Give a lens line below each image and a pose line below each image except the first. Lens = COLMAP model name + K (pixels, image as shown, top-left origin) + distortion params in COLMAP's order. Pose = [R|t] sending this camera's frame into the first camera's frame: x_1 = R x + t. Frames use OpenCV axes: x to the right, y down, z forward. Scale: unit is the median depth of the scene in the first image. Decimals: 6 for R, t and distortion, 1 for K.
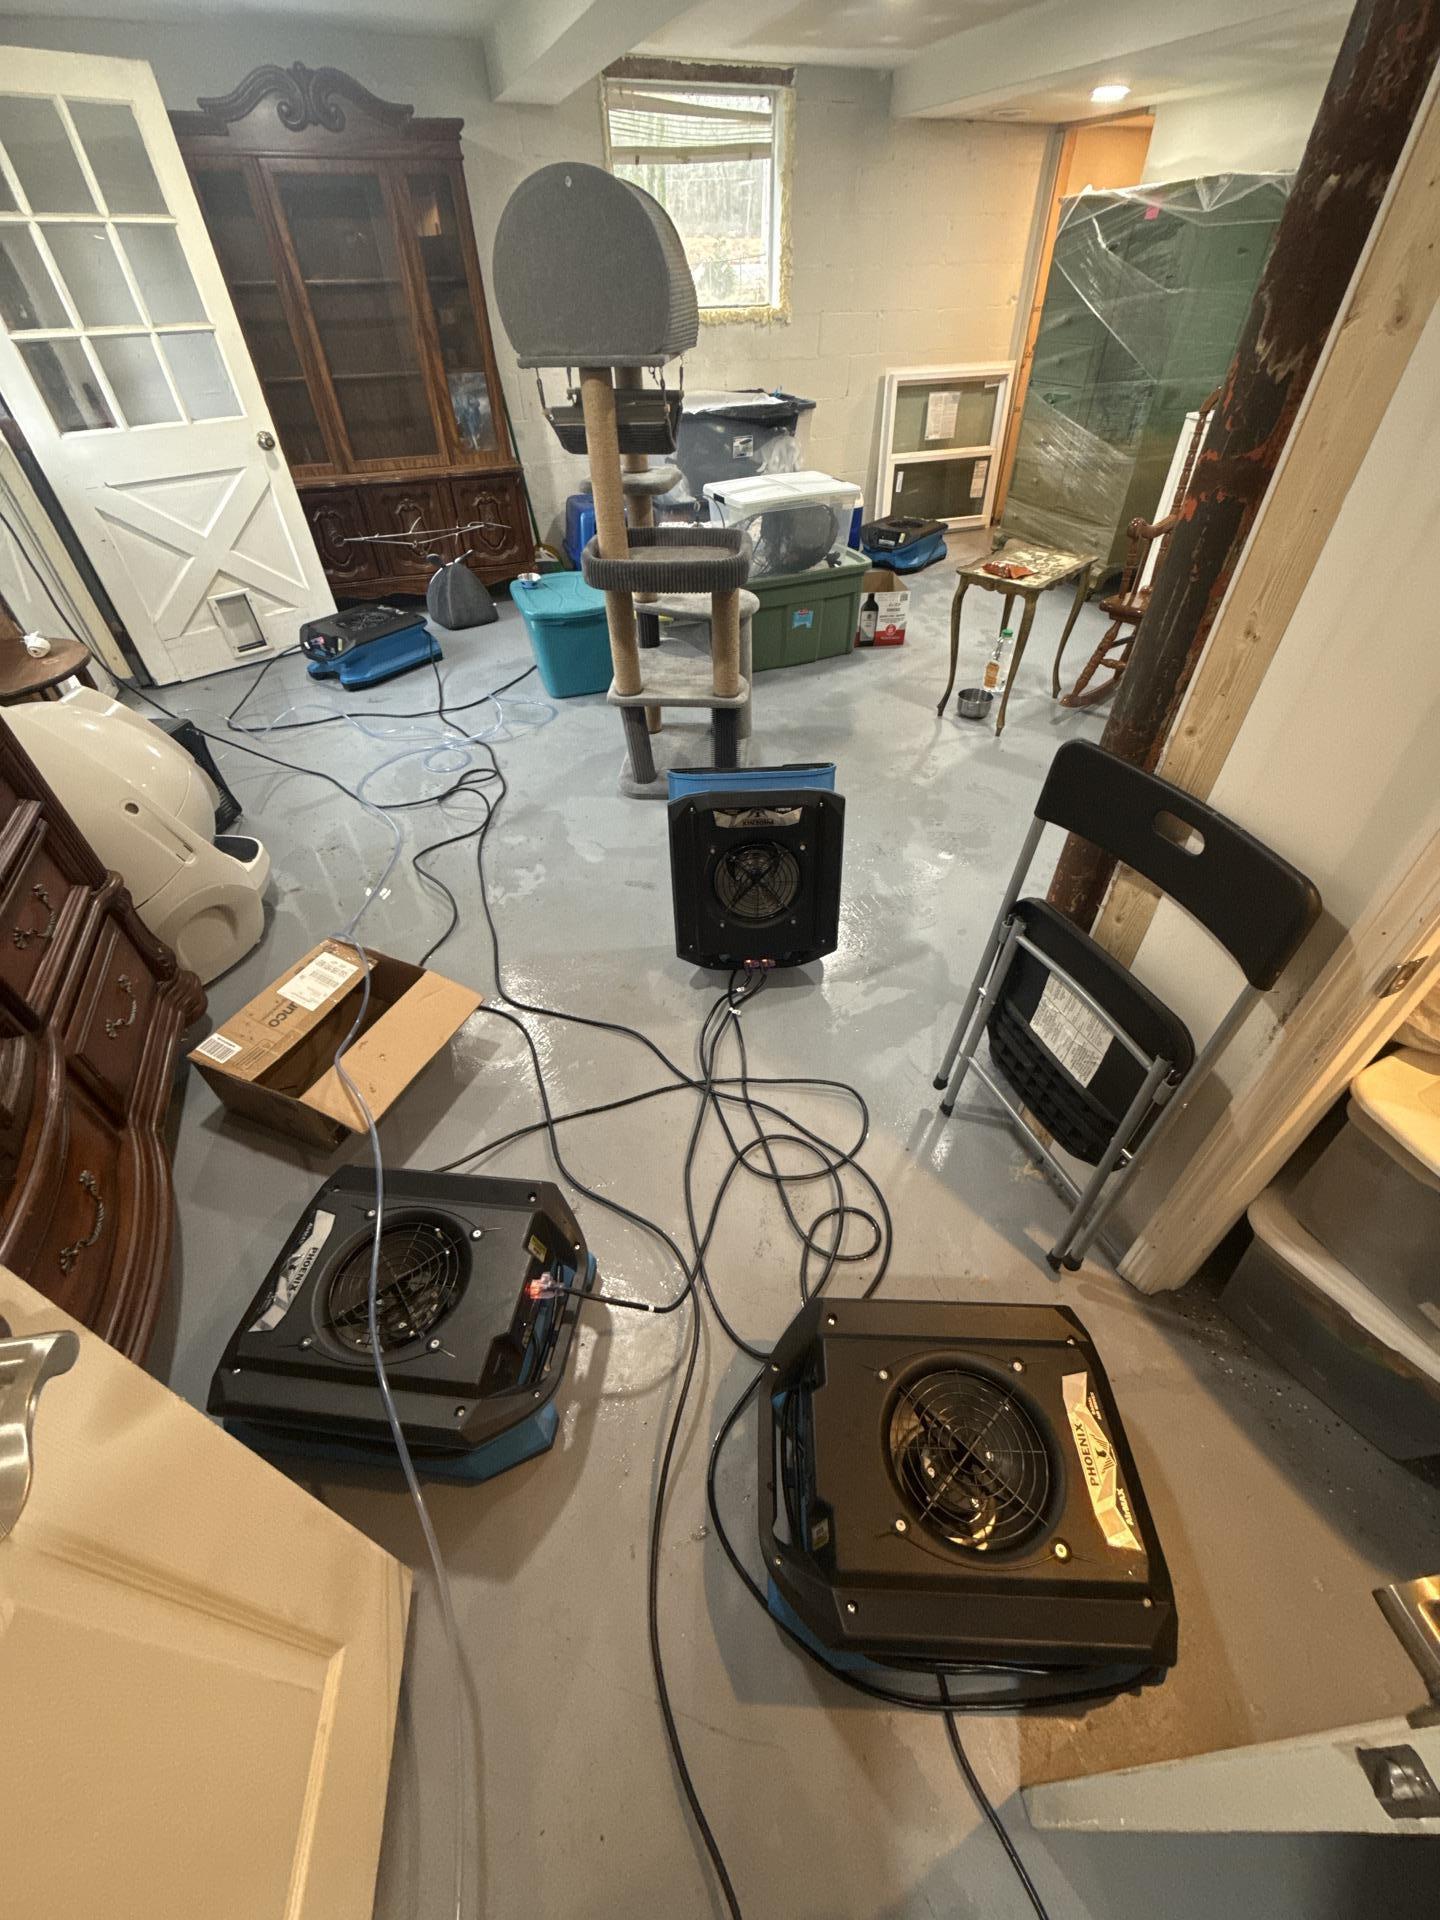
lens RADIAL K [[754.6, 0, 720.0], [0, 754.6, 960.0], [0, 0, 1]] dist [-0.001621, 0.000705]
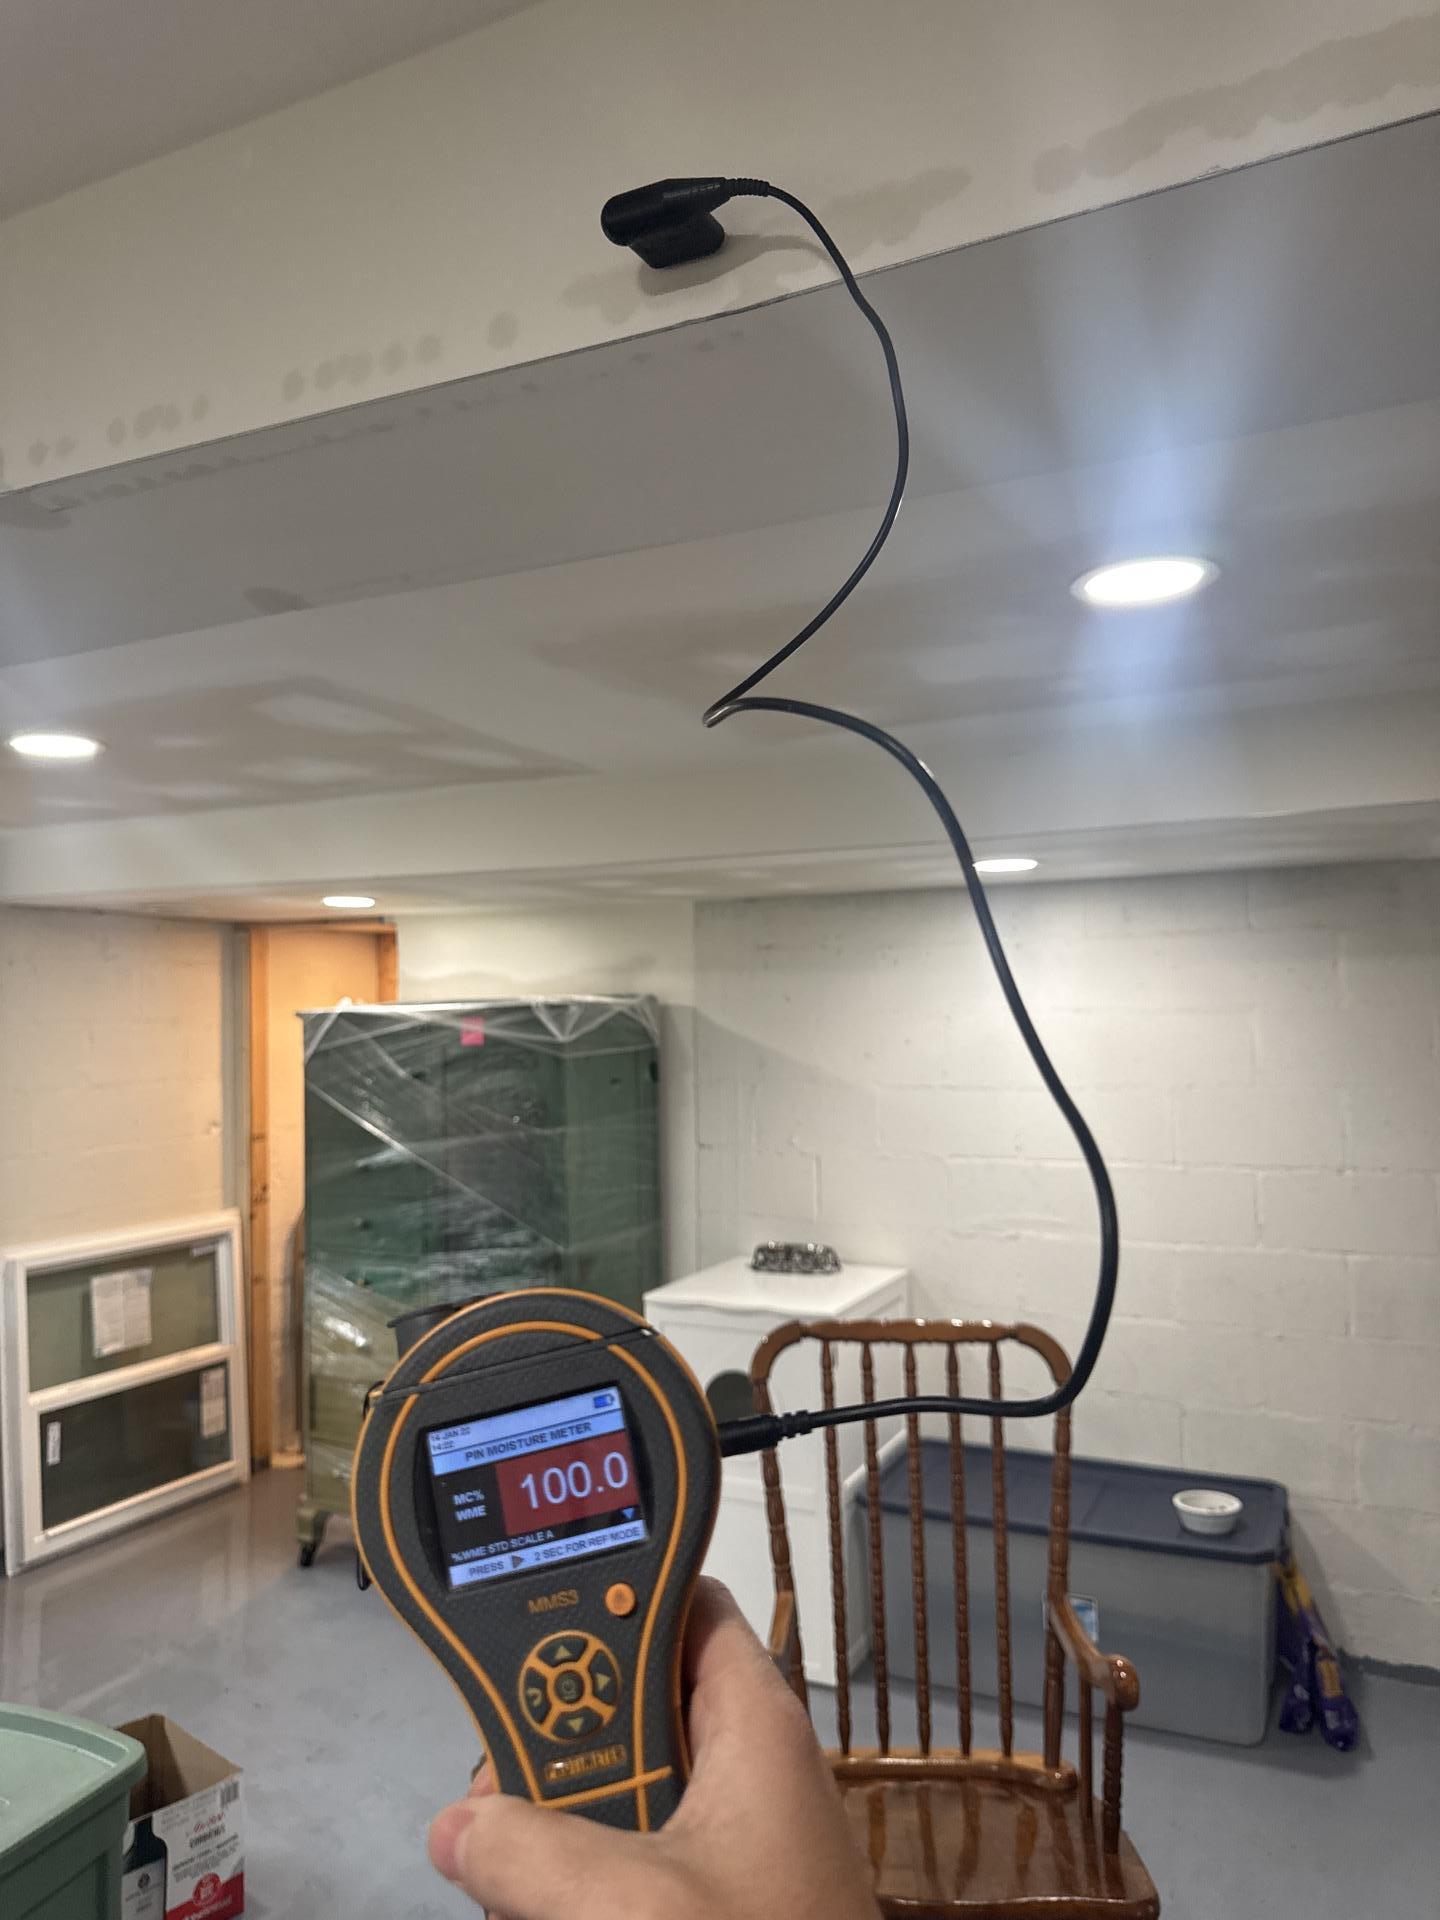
lens RADIAL K [[1355.0, 0, 720.0], [0, 1355.0, 960.0], [0, 0, 1]] dist [-0.000442, -0.005777]
pose [[0.726649, 0.038630, 0.685922, -0.053396], [0.462623, 0.710607, -0.530111, -0.299472], [-0.507899, 0.702528, 0.498491, 0.248418]]
